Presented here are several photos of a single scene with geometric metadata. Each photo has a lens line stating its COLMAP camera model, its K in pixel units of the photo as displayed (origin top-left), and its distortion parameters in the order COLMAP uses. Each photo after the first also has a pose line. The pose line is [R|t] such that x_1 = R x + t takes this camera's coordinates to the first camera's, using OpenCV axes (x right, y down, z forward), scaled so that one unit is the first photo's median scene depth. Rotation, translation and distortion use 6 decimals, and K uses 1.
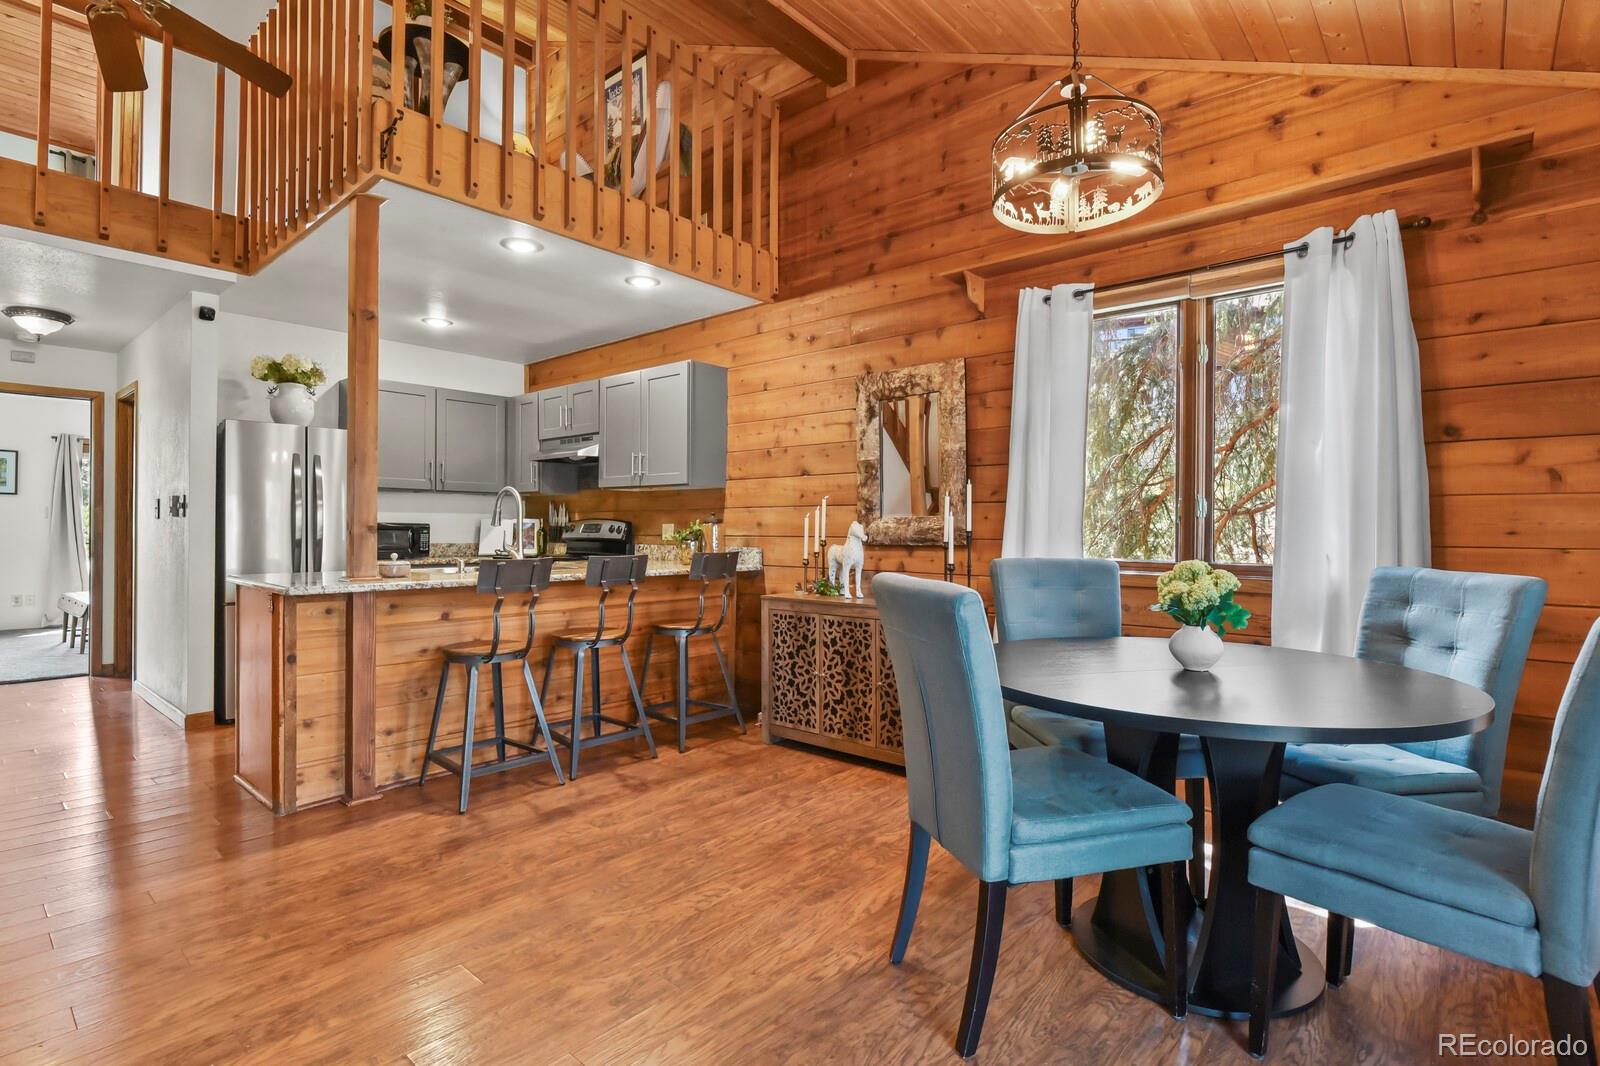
lens RADIAL K [[773.6, 0, 808.3], [0, 773.6, 530.0], [0, 0, 1]] dist [-0.001751, -0.007447]
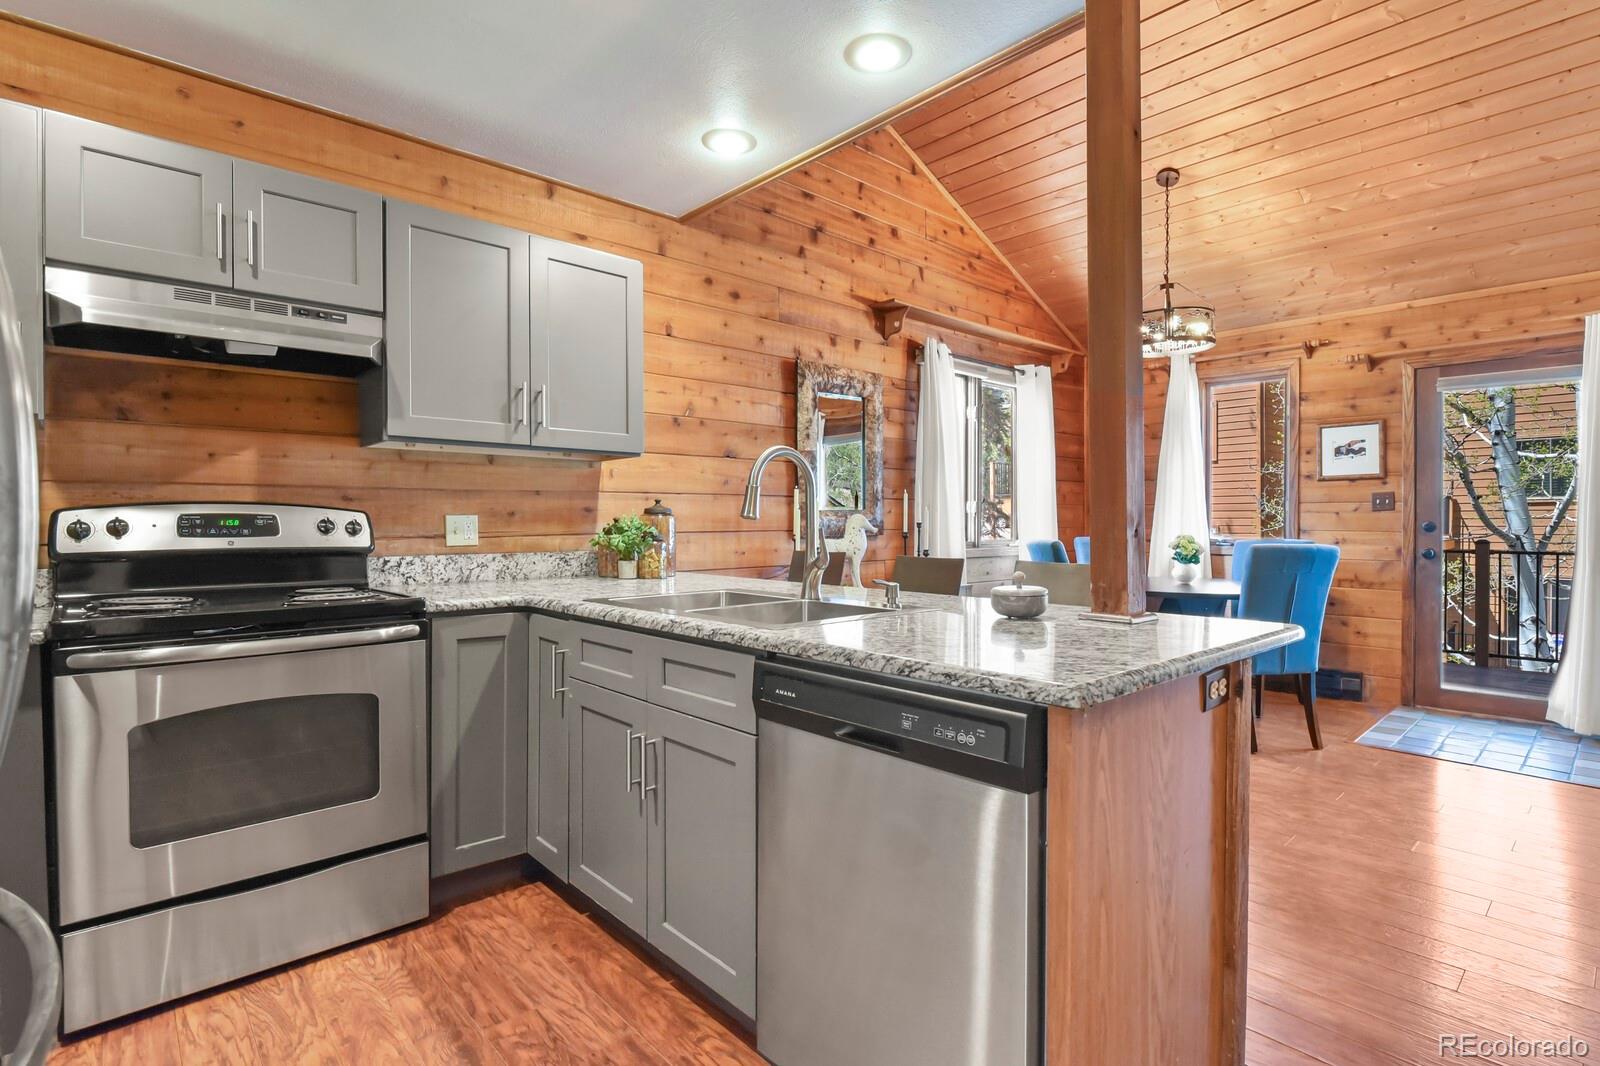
lens RADIAL K [[776.6, 0, 810.1], [0, 776.6, 528.8], [0, 0, 1]] dist [-0.000080, -0.006218]
pose [[0.107574, -0.014511, 0.994091, -0.915243], [0.005130, 0.999888, 0.014040, -0.006315], [-0.994184, 0.003589, 0.107637, 0.918954]]
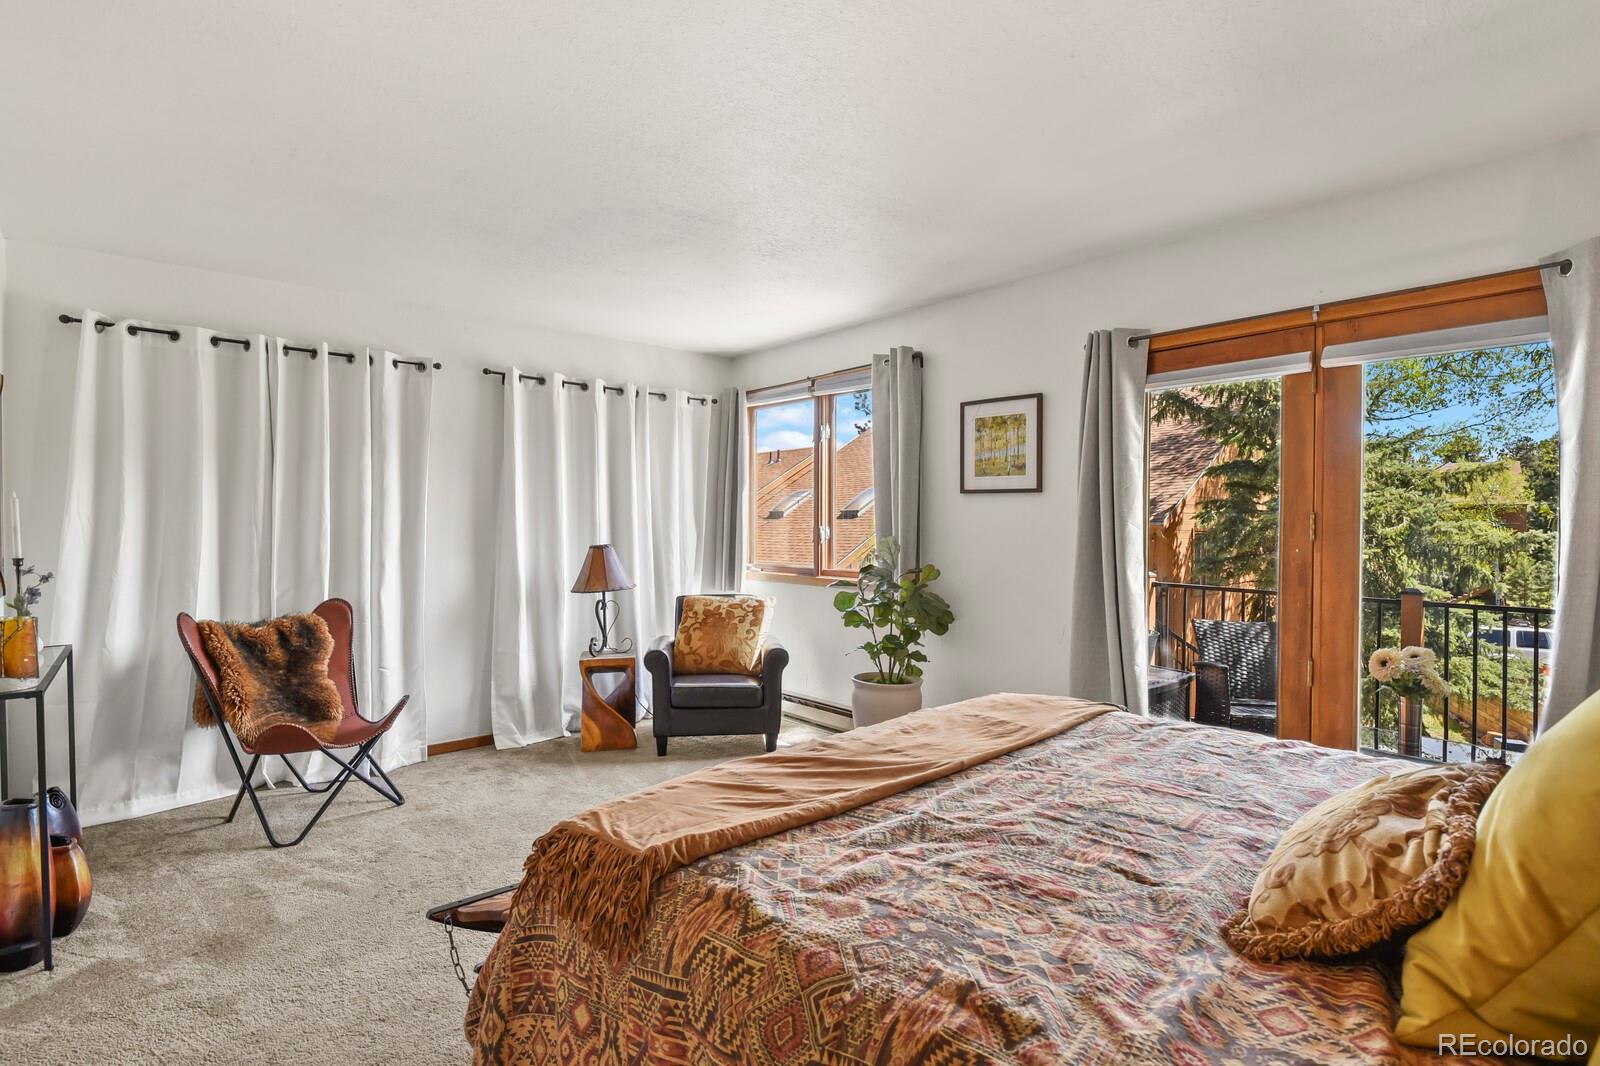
lens RADIAL K [[782.6, 0, 803.6], [0, 782.6, 528.2], [0, 0, 1]] dist [0.000597, -0.006771]
pose [[-0.150105, 0.006401, -0.988649, -1.124794], [-0.001874, 0.999975, 0.006759, -0.055774], [0.988668, 0.002868, -0.150090, 1.864713]]
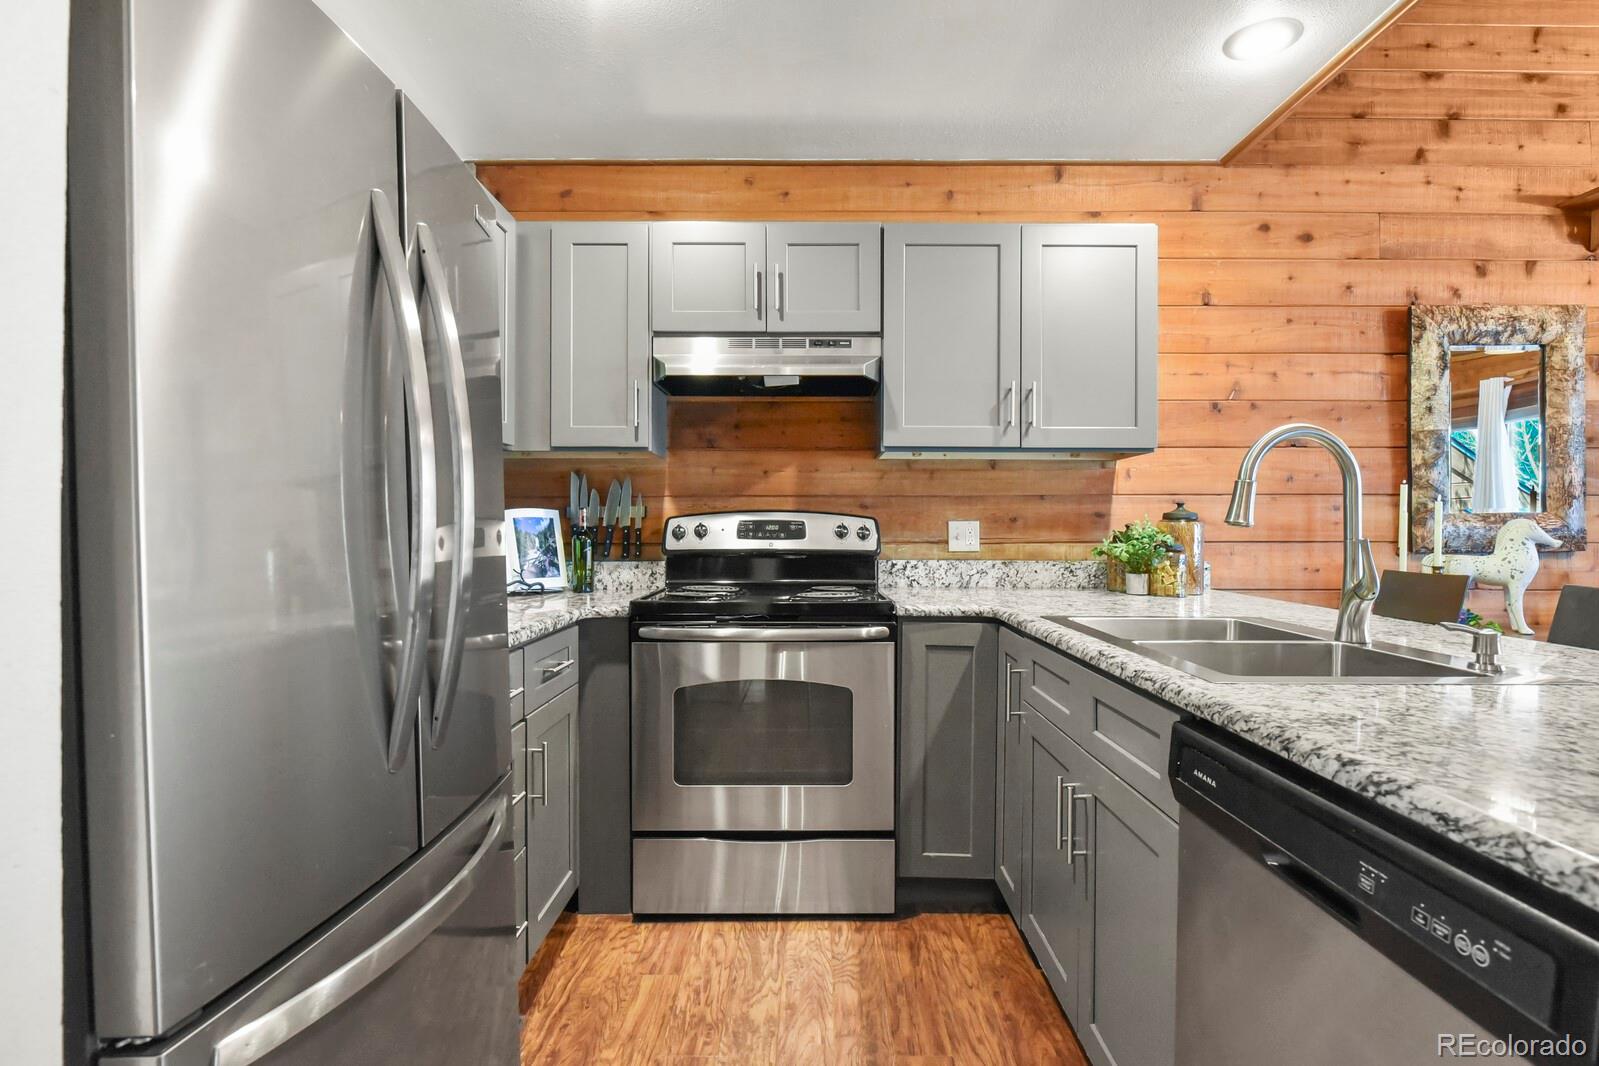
lens RADIAL K [[776.1, 0, 809.6], [0, 776.1, 528.8], [0, 0, 1]] dist [-0.000080, -0.006218]
pose [[0.756629, -0.004187, 0.653831, -0.817588], [0.002685, 0.999991, 0.003296, -0.006146], [-0.653839, -0.000738, 0.756634, 0.863749]]
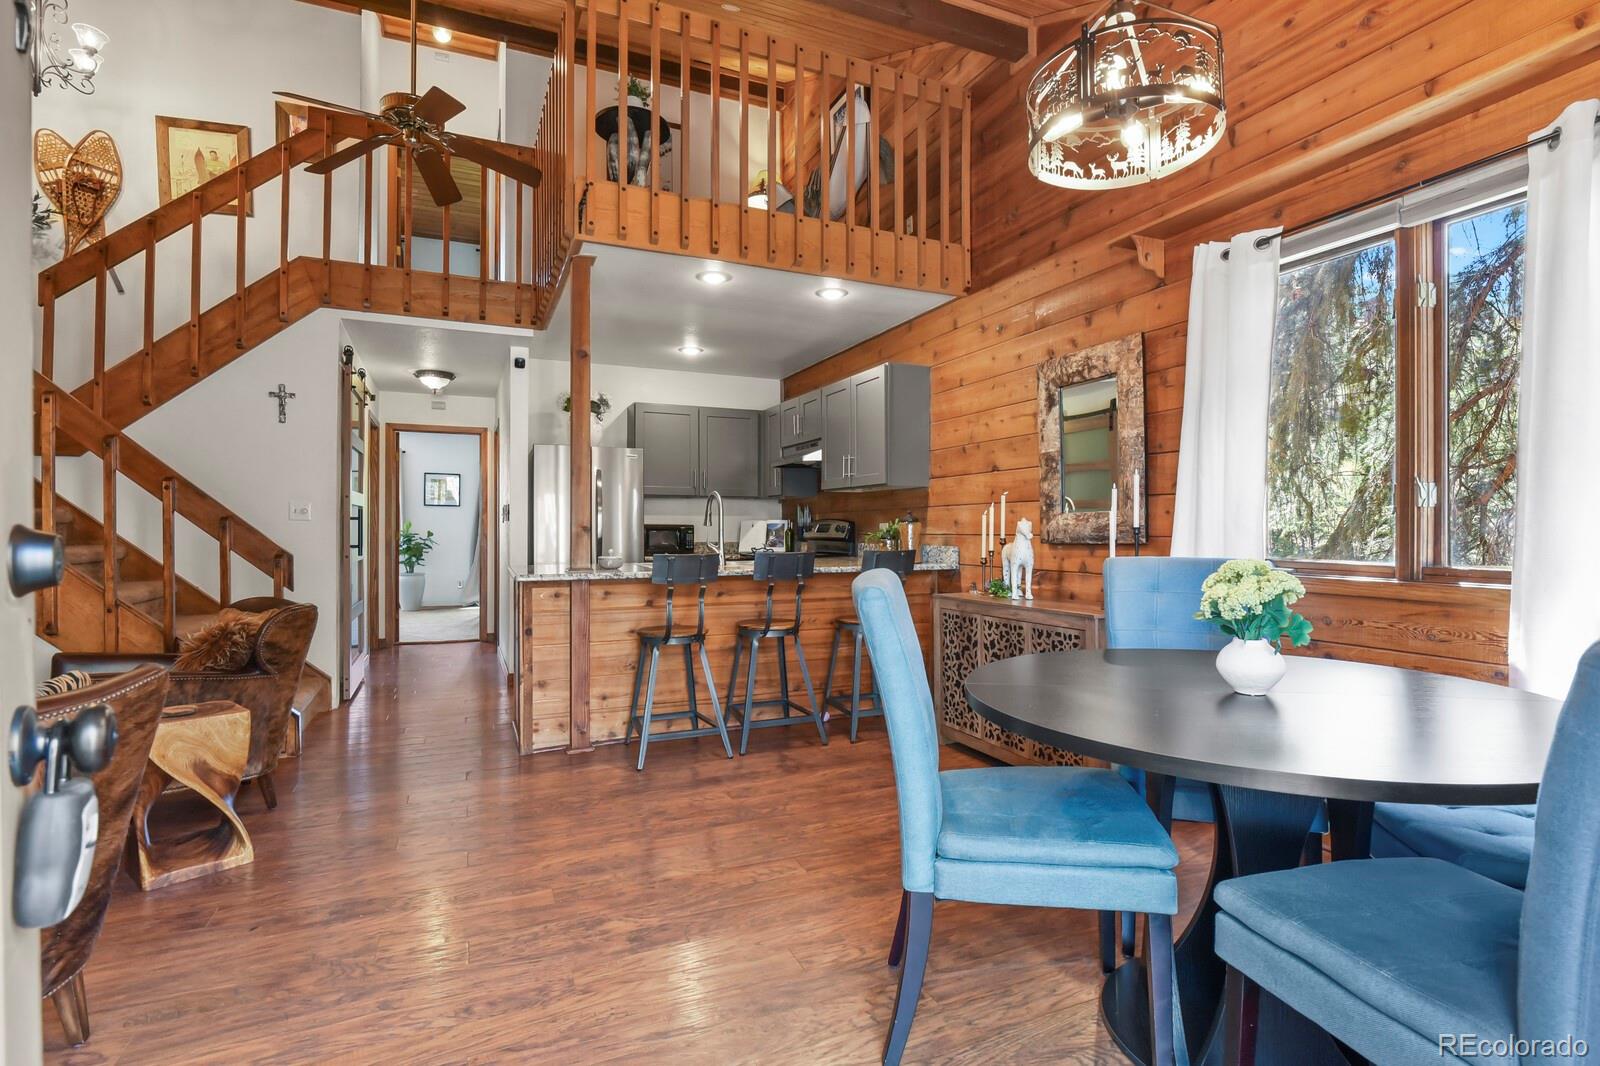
lens RADIAL K [[774.5, 0, 808.6], [0, 774.5, 529.3], [0, 0, 1]] dist [0.000836, -0.008040]
pose [[0.906533, -0.006100, -0.422092, 0.213847], [0.005250, 0.999981, -0.003175, 0.003896], [0.422103, 0.000662, 0.906548, 0.031251]]
